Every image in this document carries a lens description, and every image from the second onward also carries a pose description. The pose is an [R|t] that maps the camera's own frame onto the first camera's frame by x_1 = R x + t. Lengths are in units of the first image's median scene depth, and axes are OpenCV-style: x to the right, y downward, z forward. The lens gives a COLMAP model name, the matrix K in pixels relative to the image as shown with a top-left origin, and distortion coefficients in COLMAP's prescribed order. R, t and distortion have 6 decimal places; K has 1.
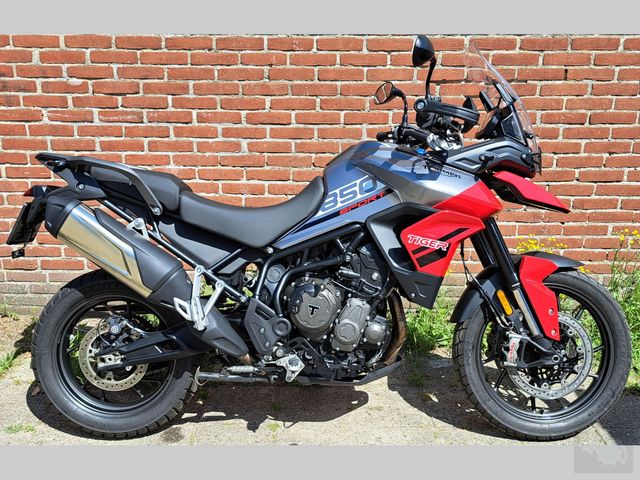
lens RADIAL K [[661.2, 0, 309.3], [0, 661.2, 245.3], [0, 0, 1]] dist [0.109620, -0.179458]
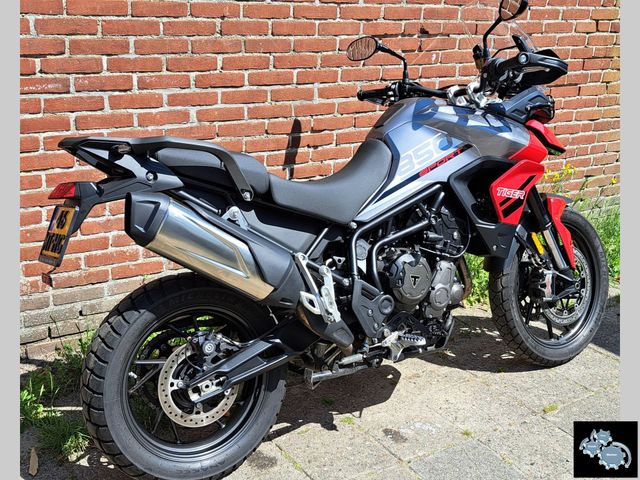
lens RADIAL K [[761.5, 0, 328.2], [0, 761.5, 241.2], [0, 0, 1]] dist [0.078699, -0.058041]
pose [[0.838022, -0.149480, 0.524761, -0.586210], [0.137922, 0.988542, 0.061333, -0.036016], [-0.527917, 0.020977, 0.849037, 0.126336]]
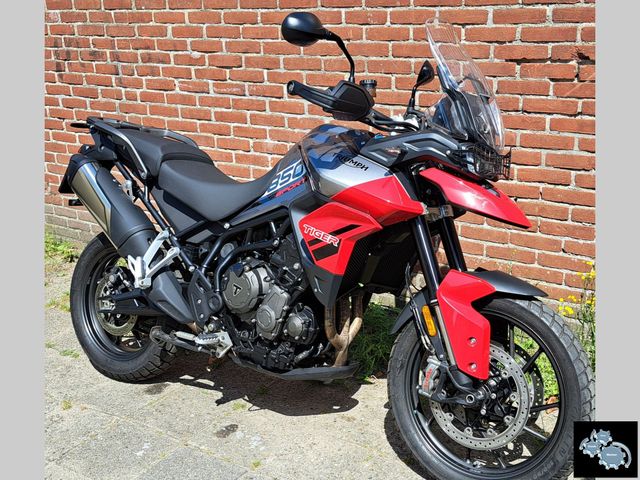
lens RADIAL K [[800.1, 0, 359.7], [0, 800.1, 237.5], [0, 0, 1]] dist [0.149740, -0.385174]
pose [[0.839765, 0.134372, -0.526060, 0.692561], [-0.140462, 0.989674, 0.028570, -0.034473], [0.524467, 0.049899, 0.849967, 0.065821]]
